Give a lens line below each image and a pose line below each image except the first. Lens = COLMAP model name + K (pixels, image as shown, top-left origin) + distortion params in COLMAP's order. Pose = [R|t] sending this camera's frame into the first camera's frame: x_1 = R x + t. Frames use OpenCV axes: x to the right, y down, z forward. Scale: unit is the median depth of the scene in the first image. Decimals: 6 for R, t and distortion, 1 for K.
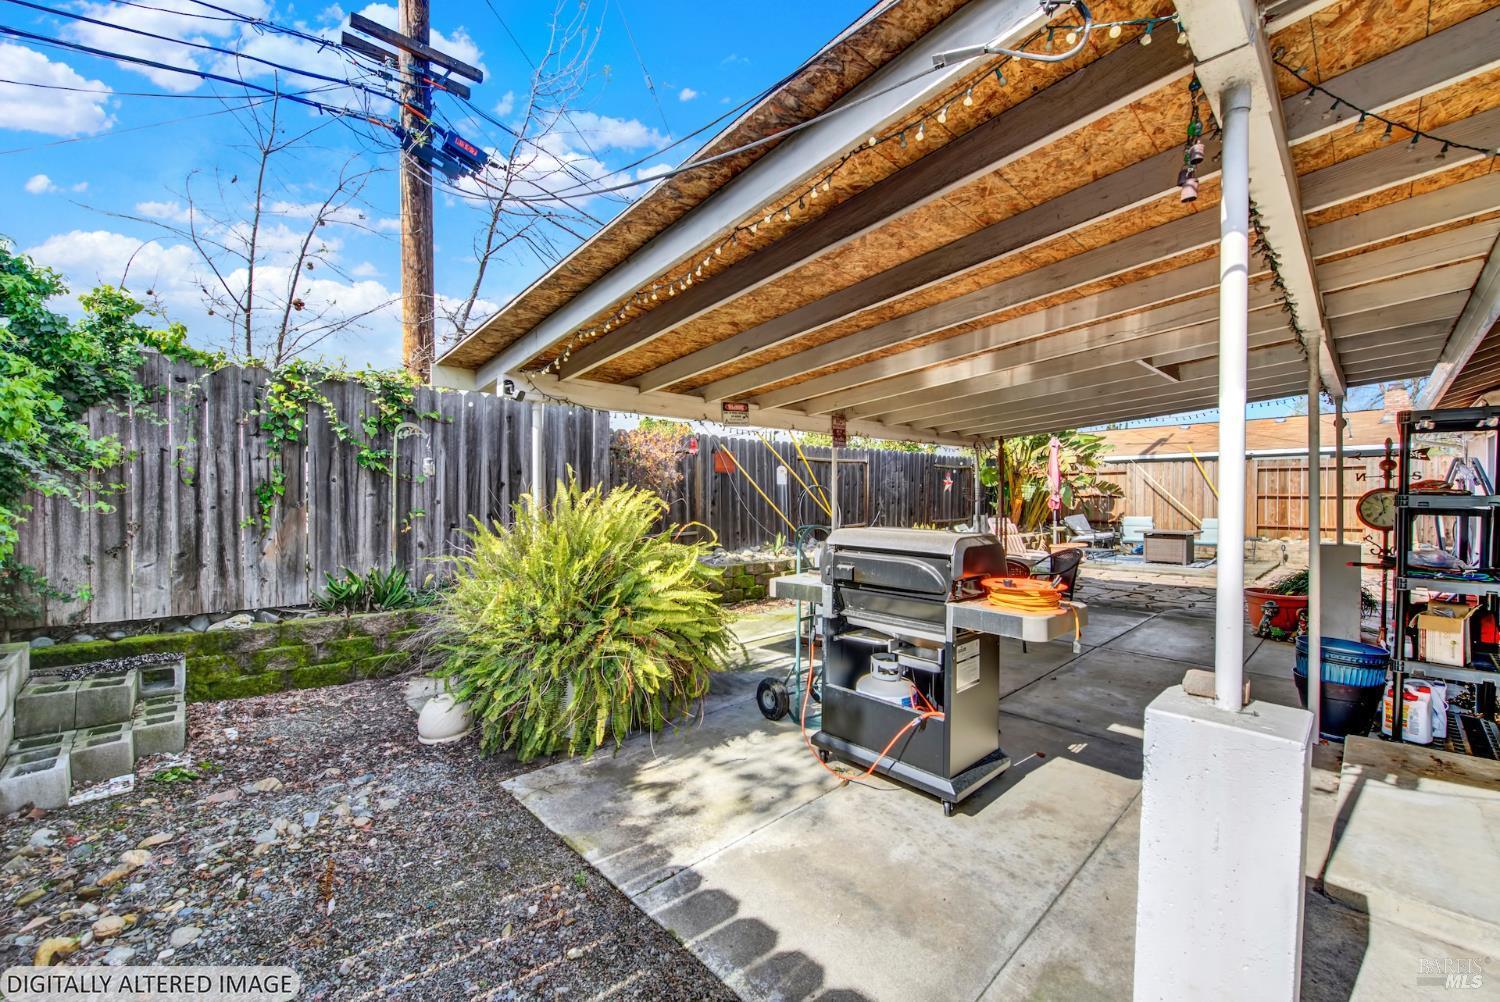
lens RADIAL K [[600.0, 0, 756.9], [0, 600.0, 502.7], [0, 0, 1]] dist [0.008916, -0.004704]
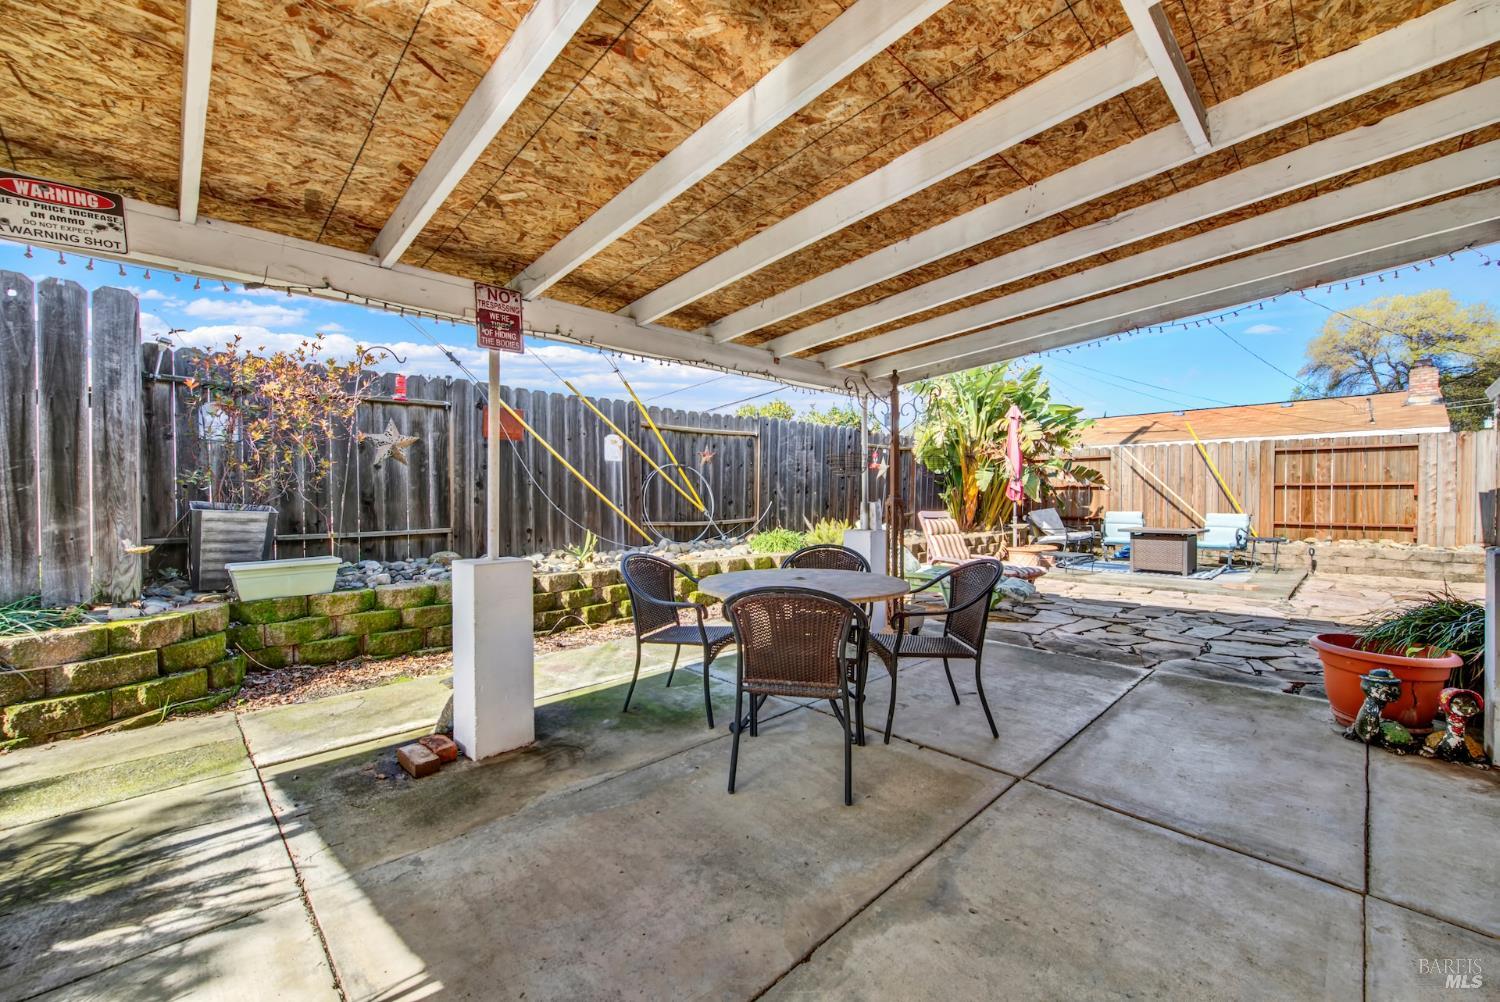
lens RADIAL K [[599.2, 0, 755.4], [0, 599.2, 503.5], [0, 0, 1]] dist [0.001387, -0.000448]
pose [[0.999964, 0.001633, 0.008374, 0.164369], [-0.001639, 0.999998, 0.000691, 0.014413], [-0.008373, -0.000705, 0.999965, 0.249445]]
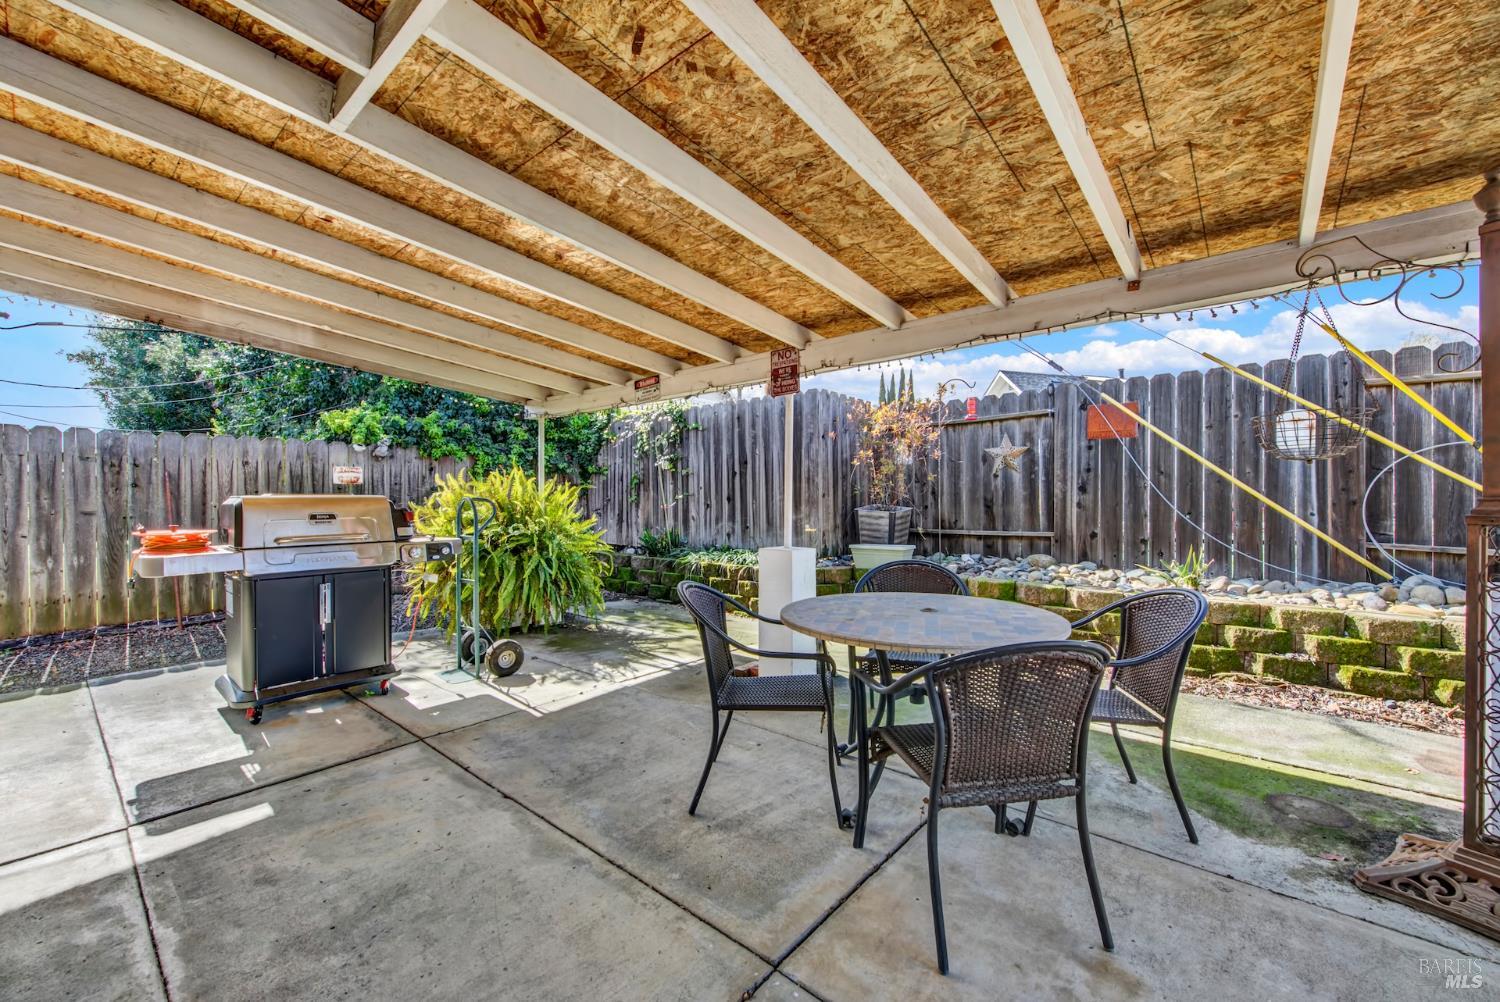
lens RADIAL K [[603.3, 0, 758.5], [0, 603.3, 500.9], [0, 0, 1]] dist [-0.007705, -0.000100]
pose [[0.097462, 0.001424, -0.995238, 0.383359], [-0.010887, 0.999941, 0.000365, 0.011758], [0.995180, 0.010799, 0.097471, 0.439462]]
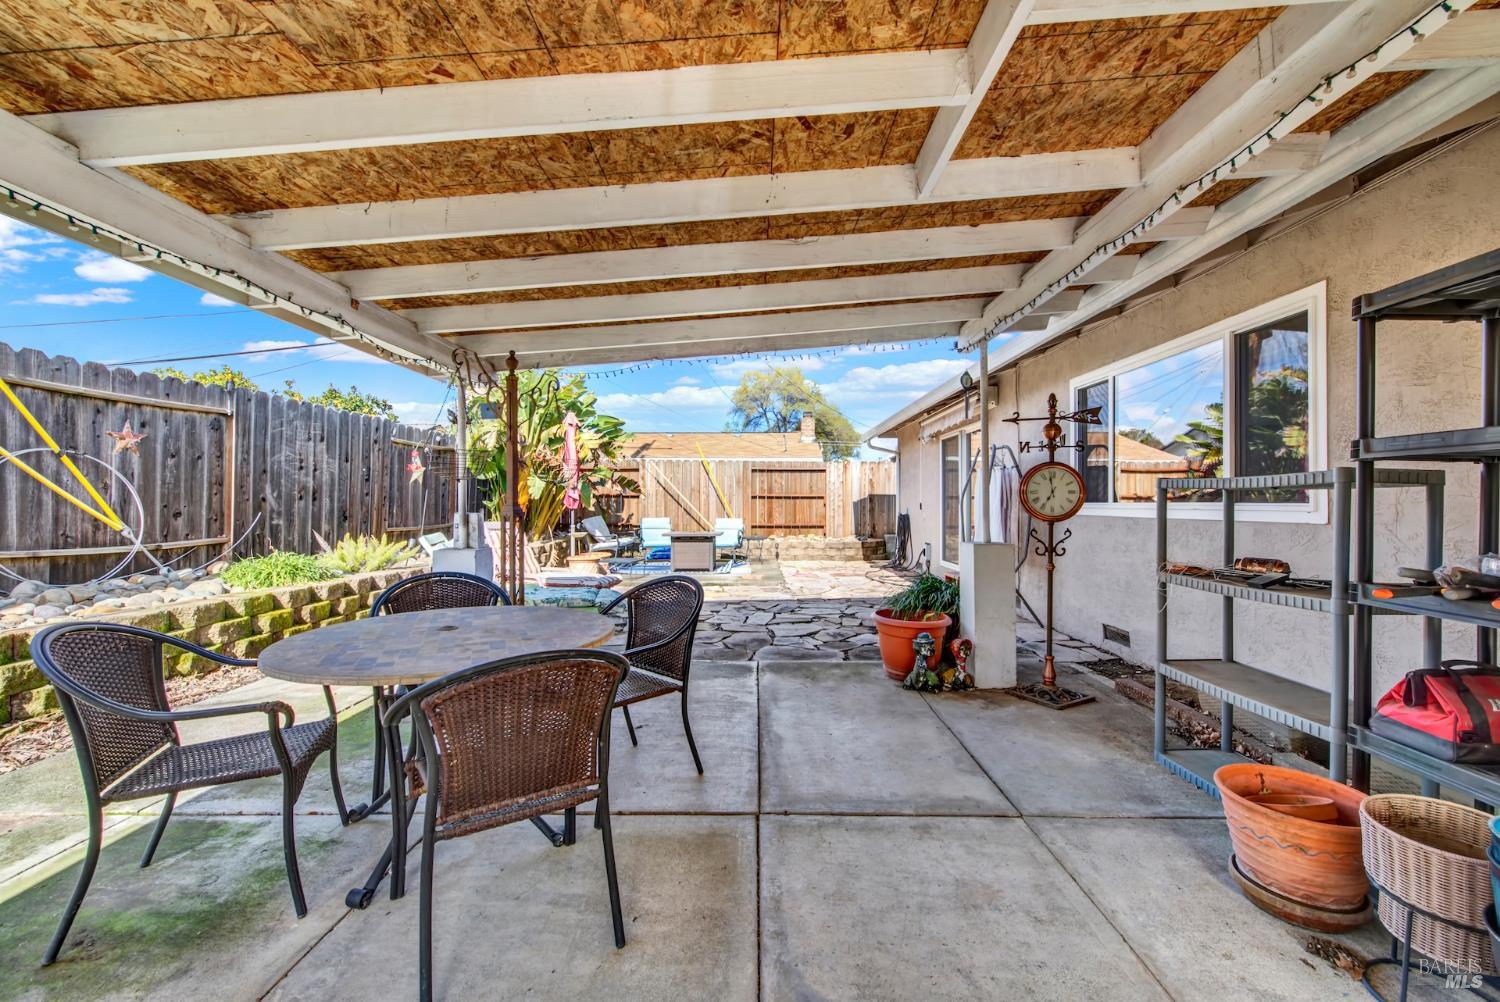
lens RADIAL K [[600.0, 0, 756.9], [0, 600.0, 502.7], [0, 0, 1]] dist [0.008916, -0.004704]
pose [[0.695067, 0.003167, 0.718938, 0.120187], [0.006517, 0.999921, -0.010705, 0.012677], [-0.718916, 0.012126, 0.694992, 0.322398]]
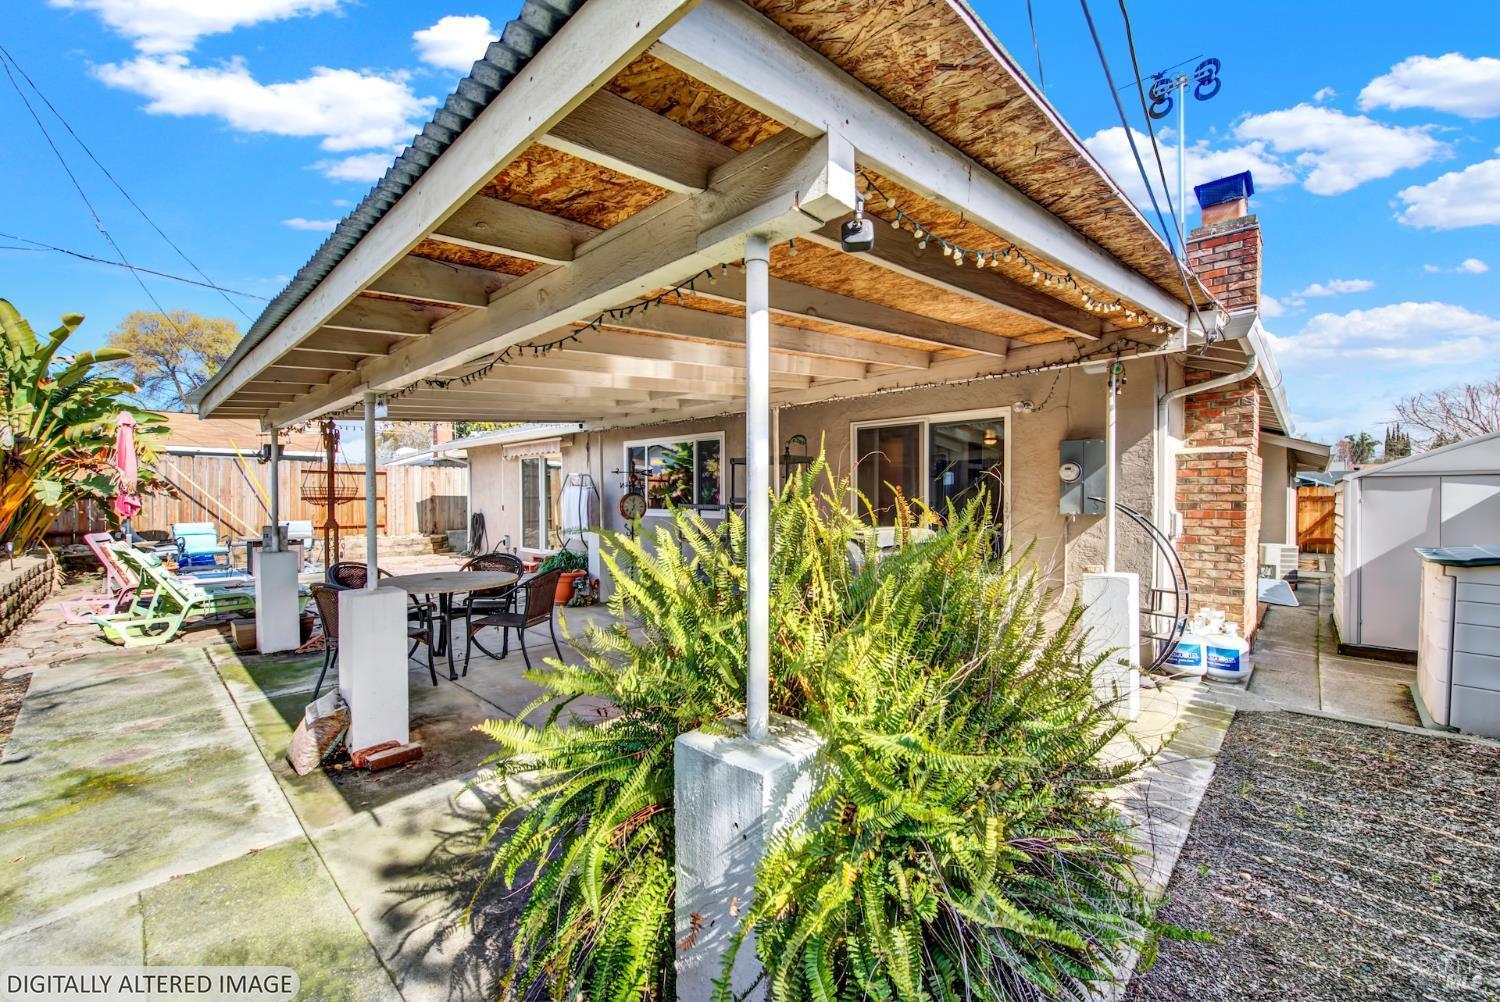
lens RADIAL K [[613.7, 0, 750.0], [0, 613.7, 501.0], [0, 0, 1]] dist [0.002020, -0.000012]
pose [[-0.026893, -0.009166, 0.999596, -0.229427], [0.012530, 0.999876, 0.009506, -0.005748], [-0.999560, 0.012781, -0.026775, 0.314989]]
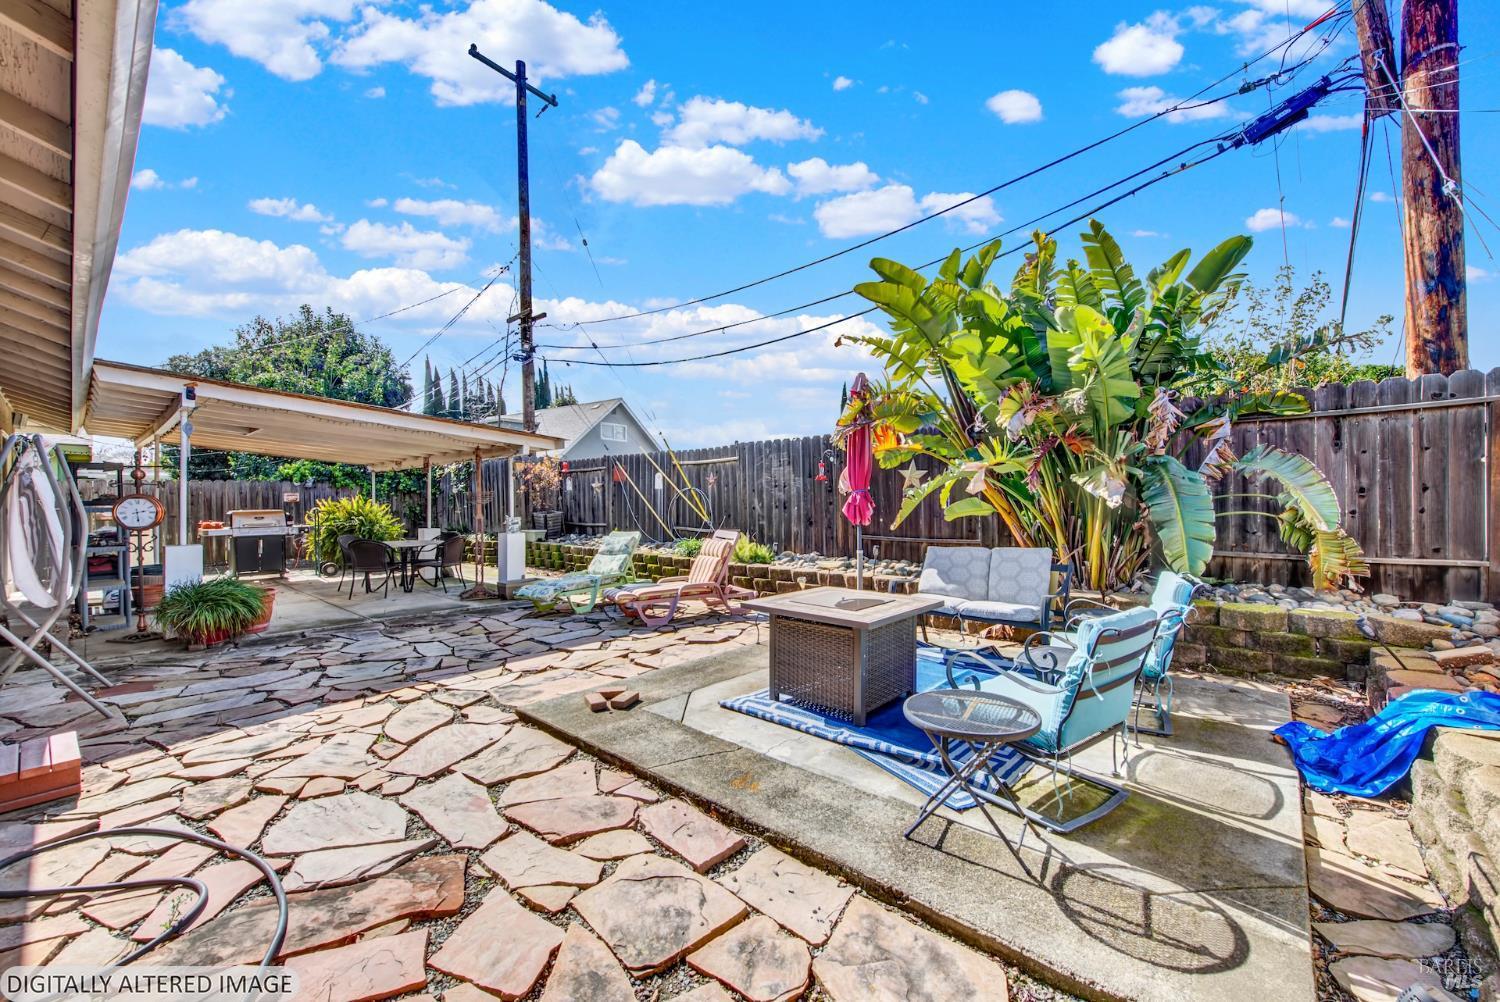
lens RADIAL K [[599.2, 0, 755.4], [0, 599.2, 503.5], [0, 0, 1]] dist [0.001387, -0.000448]
pose [[0.076346, 0.005543, -0.997066, 0.983171], [-0.007326, 0.999961, 0.004998, -0.008030], [0.997054, 0.006923, 0.076384, 0.898669]]
